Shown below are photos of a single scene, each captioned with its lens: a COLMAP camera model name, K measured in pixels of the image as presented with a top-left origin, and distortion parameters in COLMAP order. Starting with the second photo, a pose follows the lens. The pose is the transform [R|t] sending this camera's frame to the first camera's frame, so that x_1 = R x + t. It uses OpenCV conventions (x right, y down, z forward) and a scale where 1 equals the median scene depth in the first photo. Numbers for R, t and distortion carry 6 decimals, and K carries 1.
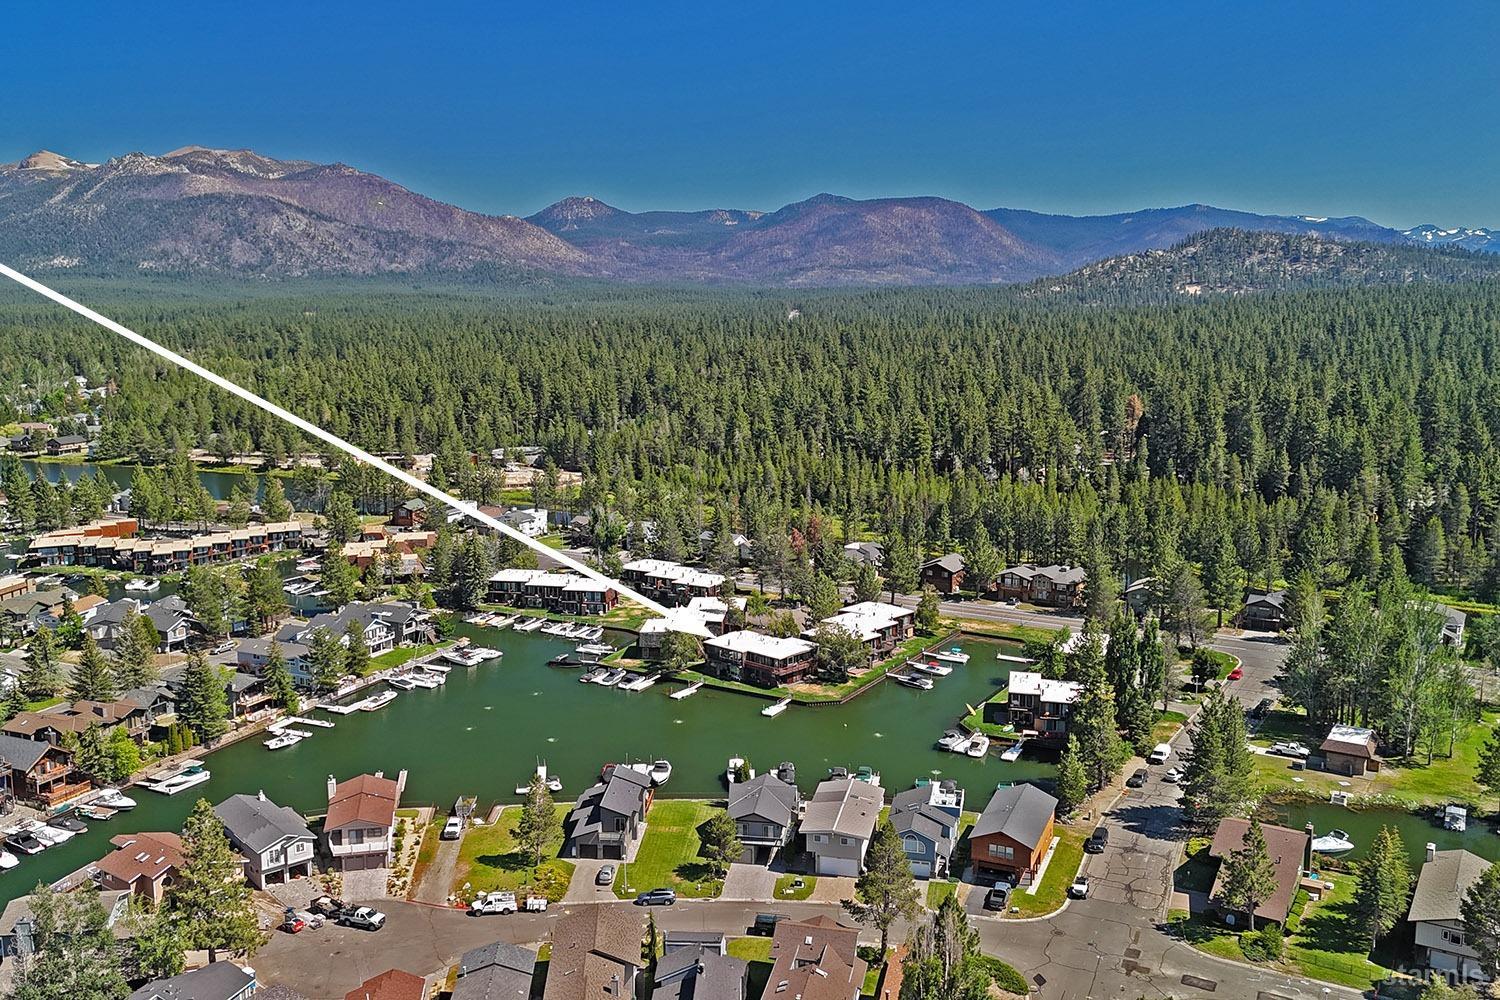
lens RADIAL K [[1848.9, 0, 750.0], [0, 1848.9, 500.0], [0, 0, 1]] dist [0.065385, -0.019275]
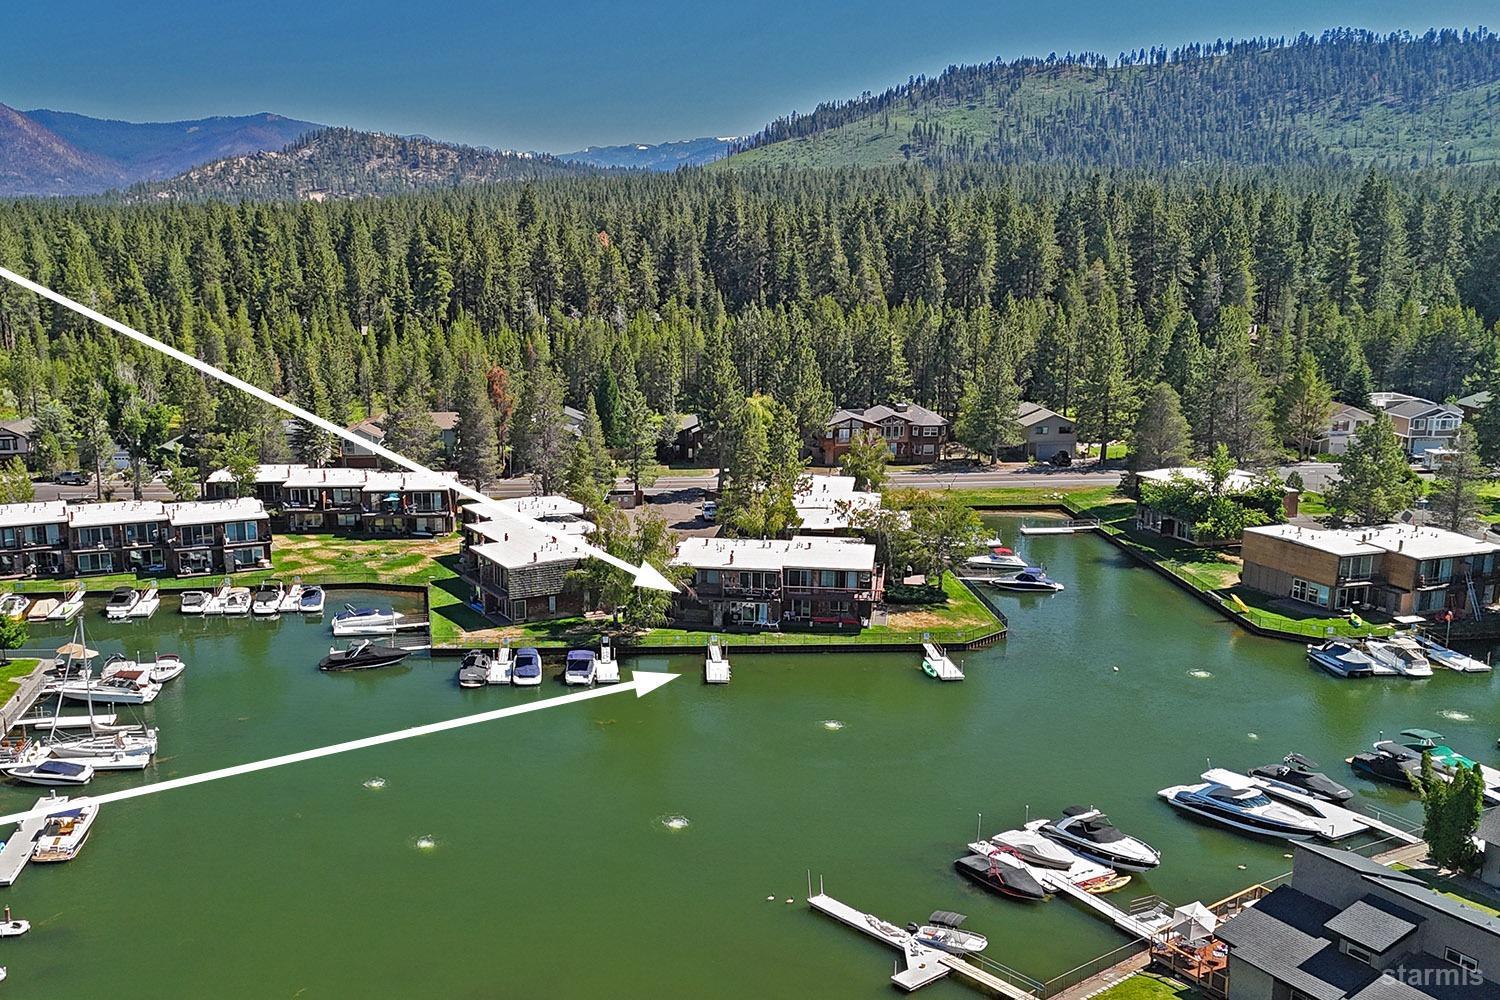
lens RADIAL K [[1848.9, 0, 750.0], [0, 1848.9, 500.0], [0, 0, 1]] dist [0.065385, -0.019275]
pose [[0.835799, -0.102578, 0.539369, -0.075347], [0.095687, 0.994572, 0.040875, 0.011395], [-0.540634, 0.017447, 0.841077, 0.160104]]
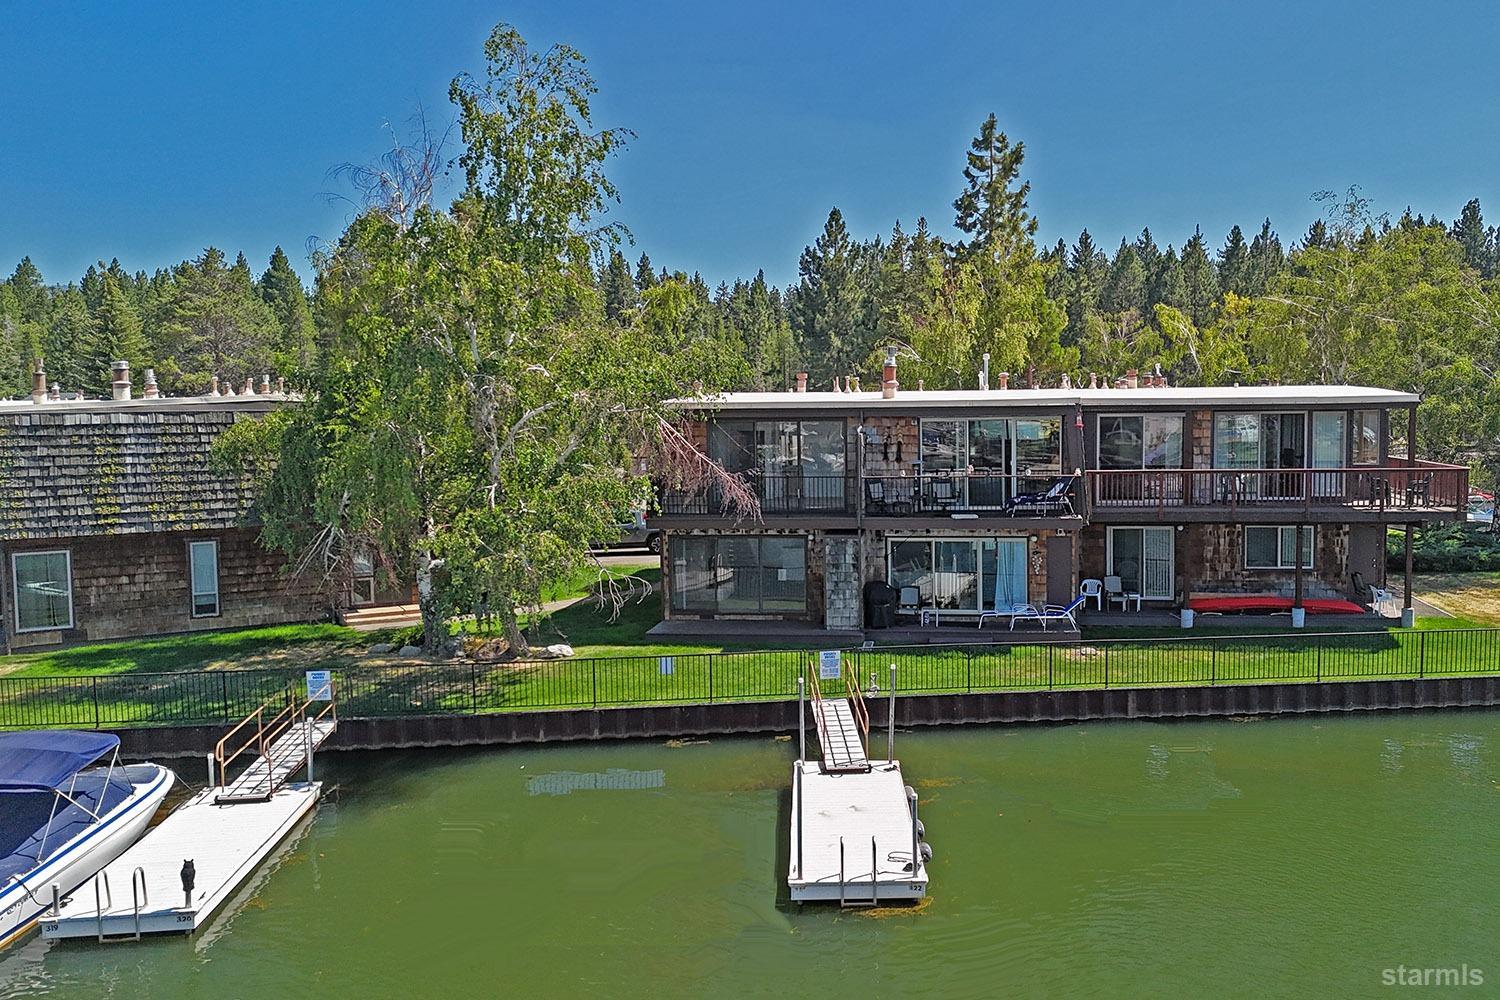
lens RADIAL K [[1848.9, 0, 750.0], [0, 1848.9, 500.0], [0, 0, 1]] dist [0.065385, -0.019275]
pose [[0.865797, -0.113417, 0.487373, -0.022995], [0.142035, 0.989617, -0.022025, 0.024103], [-0.479815, 0.088293, 0.872916, 0.246429]]
